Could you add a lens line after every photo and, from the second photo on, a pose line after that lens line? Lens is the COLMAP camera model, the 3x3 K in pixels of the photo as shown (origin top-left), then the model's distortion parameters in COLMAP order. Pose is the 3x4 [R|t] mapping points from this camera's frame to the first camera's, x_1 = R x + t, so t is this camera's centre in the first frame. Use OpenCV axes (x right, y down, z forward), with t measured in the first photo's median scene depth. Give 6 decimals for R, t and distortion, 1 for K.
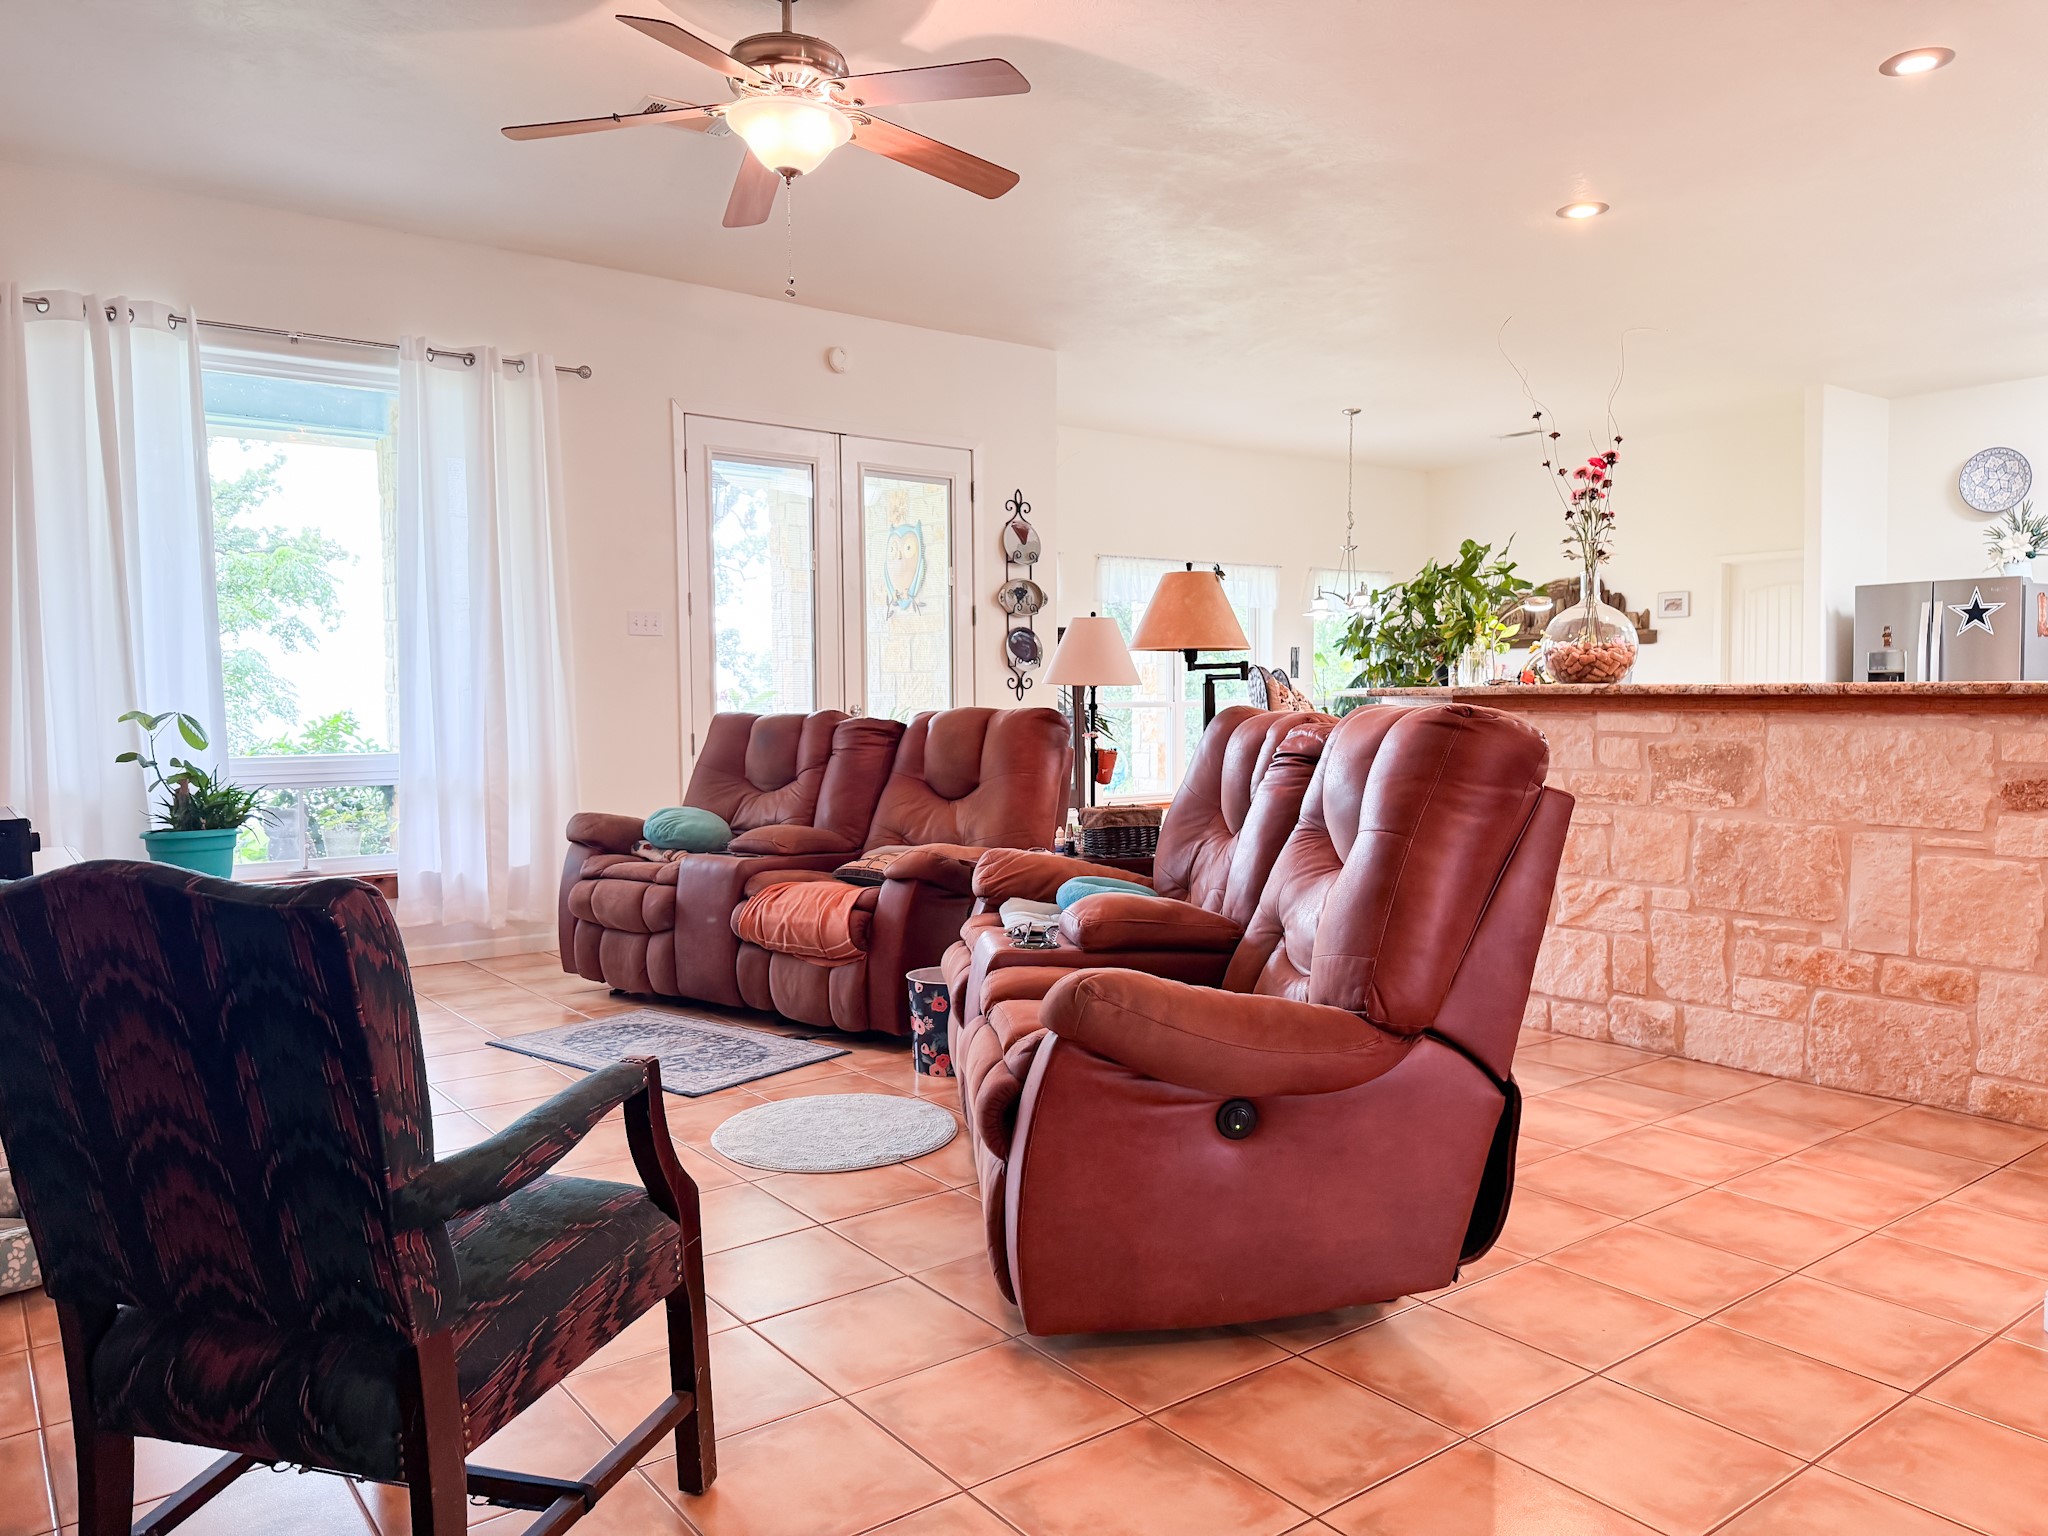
lens RADIAL K [[1431.0, 0, 1021.8], [0, 1431.0, 771.4], [0, 0, 1]] dist [0.079628, -0.110934]
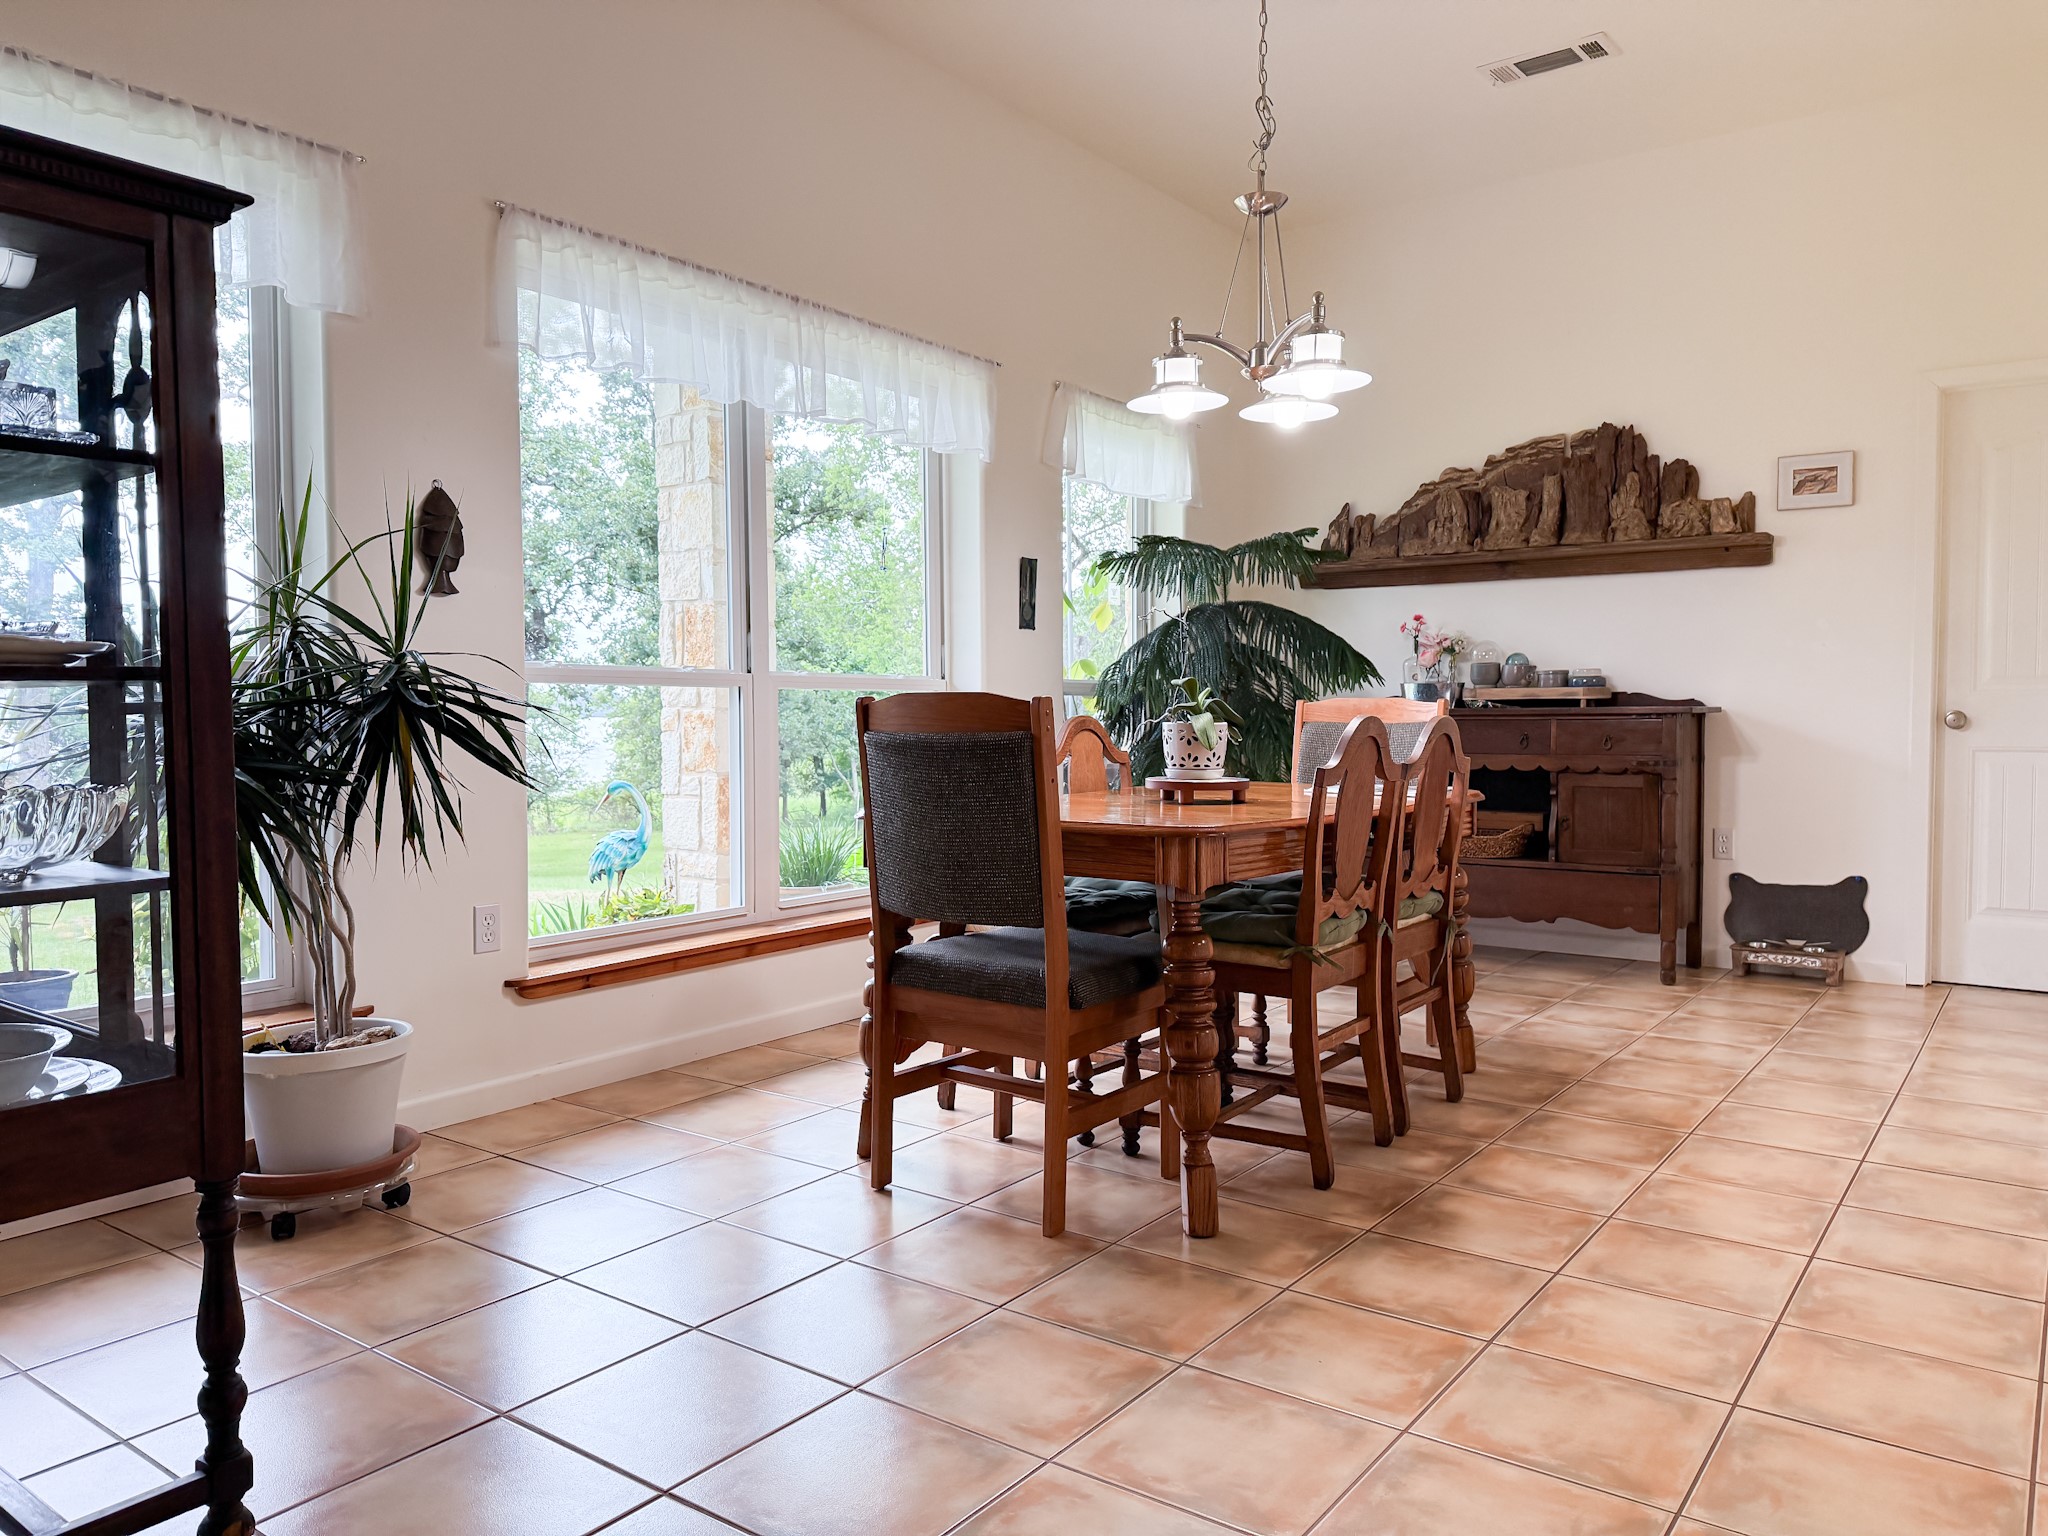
lens RADIAL K [[1431.0, 0, 1011.0], [0, 1431.0, 777.1], [0, 0, 1]] dist [0.079628, -0.110934]
pose [[0.961523, -0.007539, 0.274621, 0.160100], [0.008847, 0.999955, -0.003525, -0.045615], [-0.274582, 0.005819, 0.961546, 1.455793]]
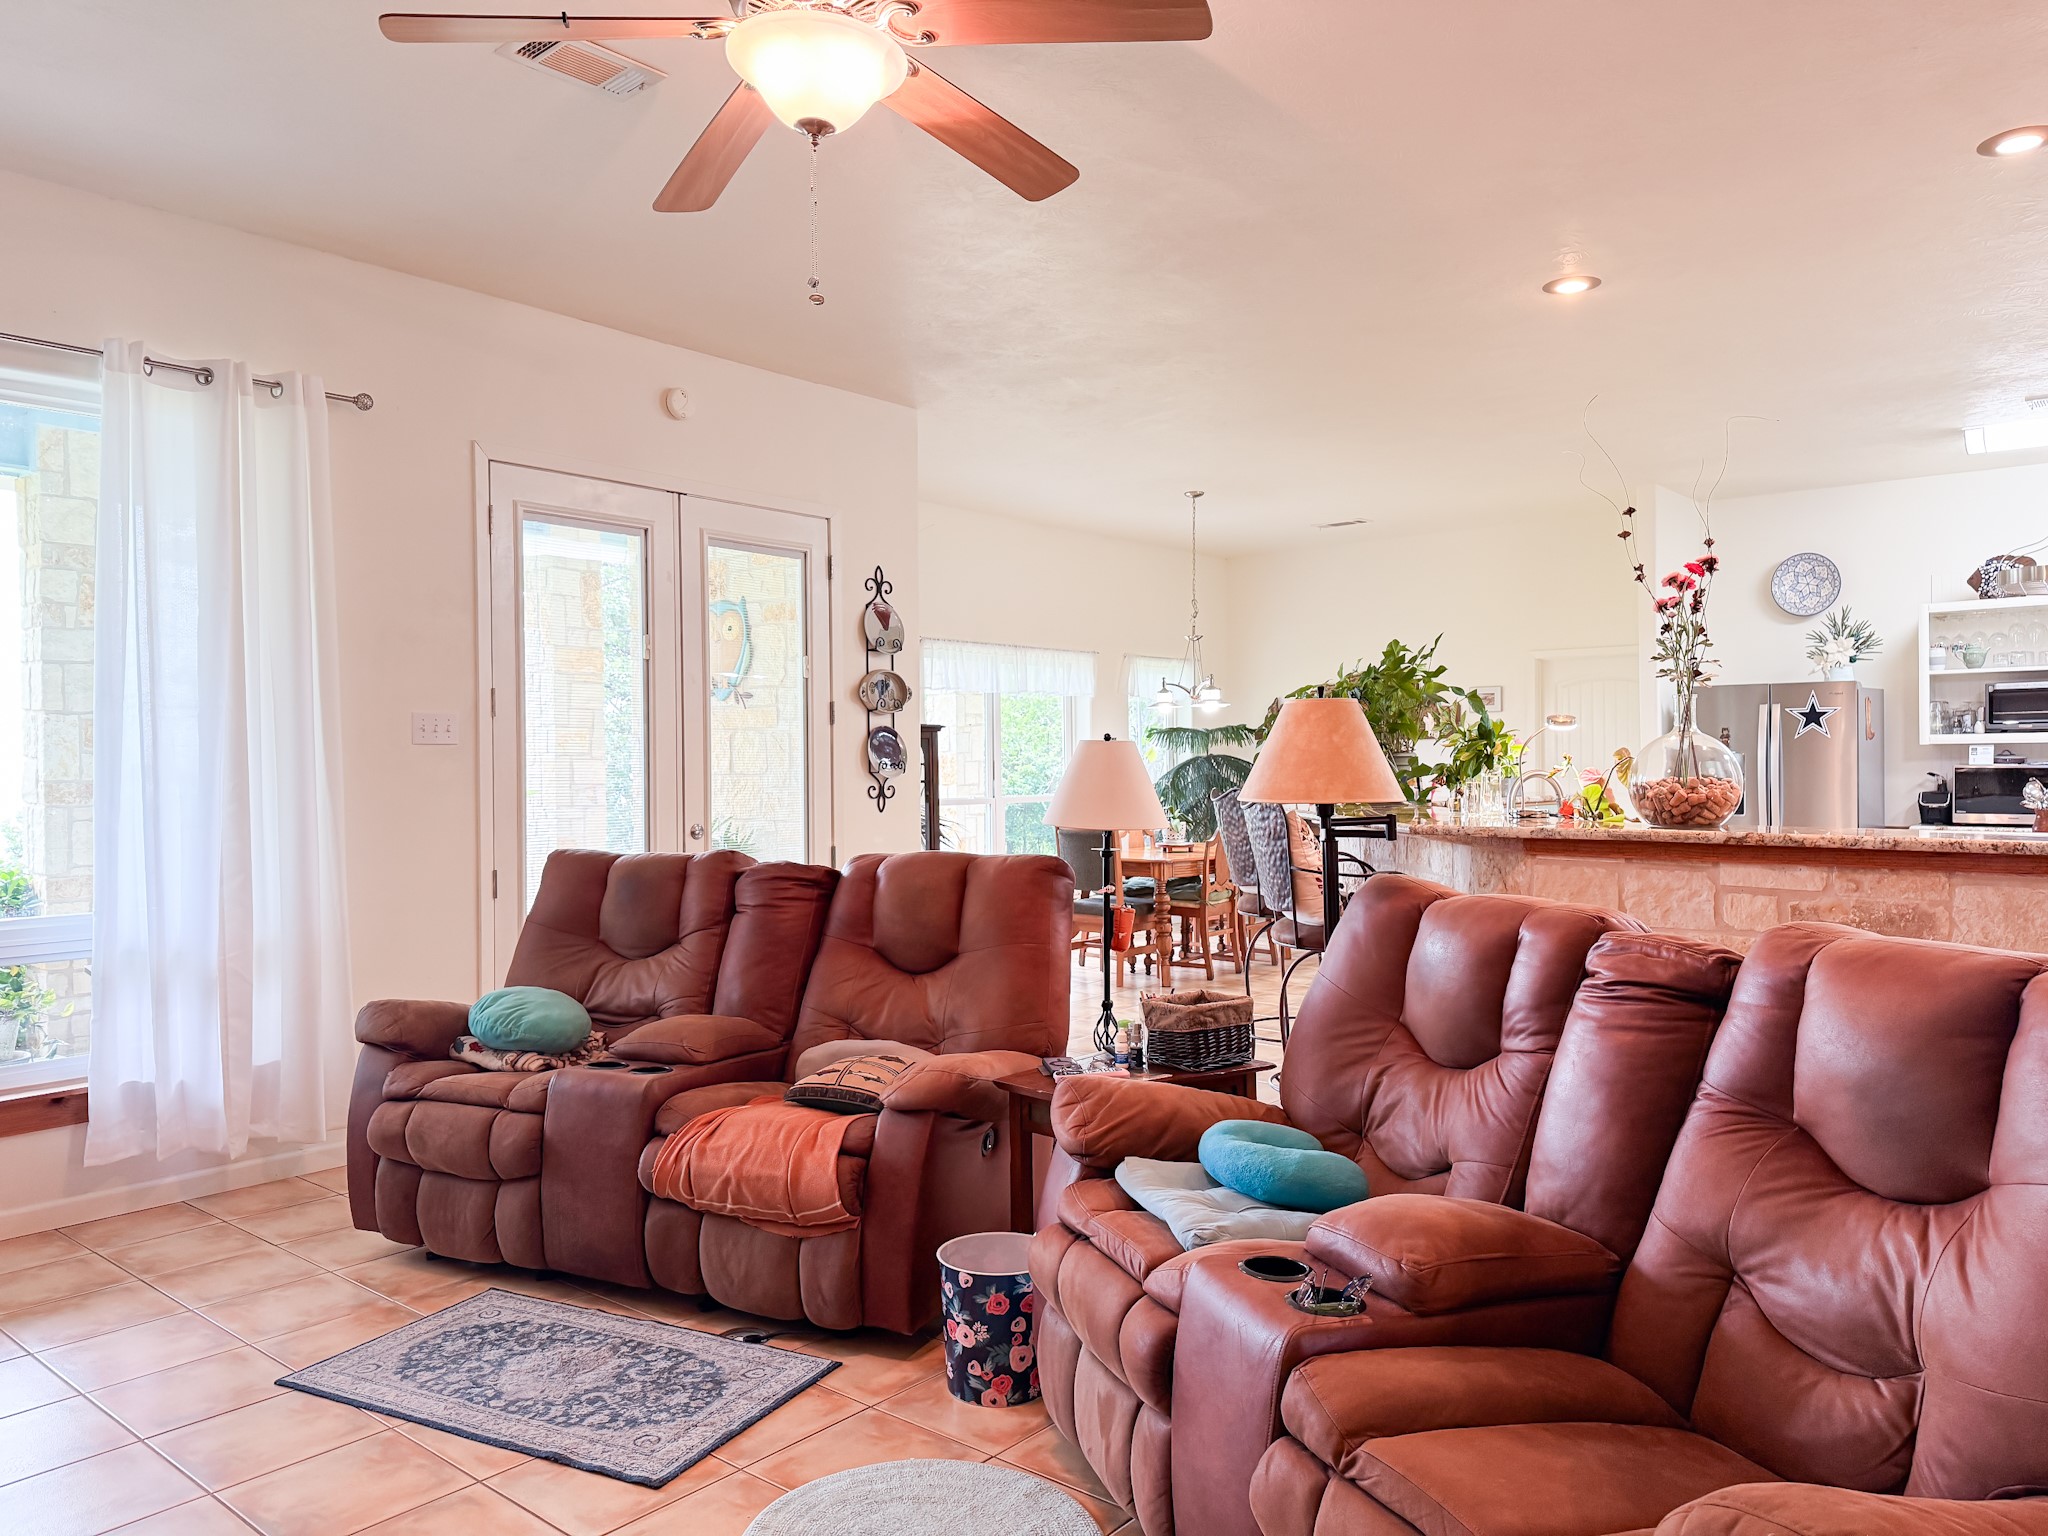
lens RADIAL K [[1431.0, 0, 1030.8], [0, 1431.0, 772.6], [0, 0, 1]] dist [0.079628, -0.110934]
pose [[0.974887, -0.001731, 0.222691, -0.177592], [0.011730, 0.998981, -0.043584, -0.060063], [-0.222389, 0.045101, 0.973914, 0.258120]]
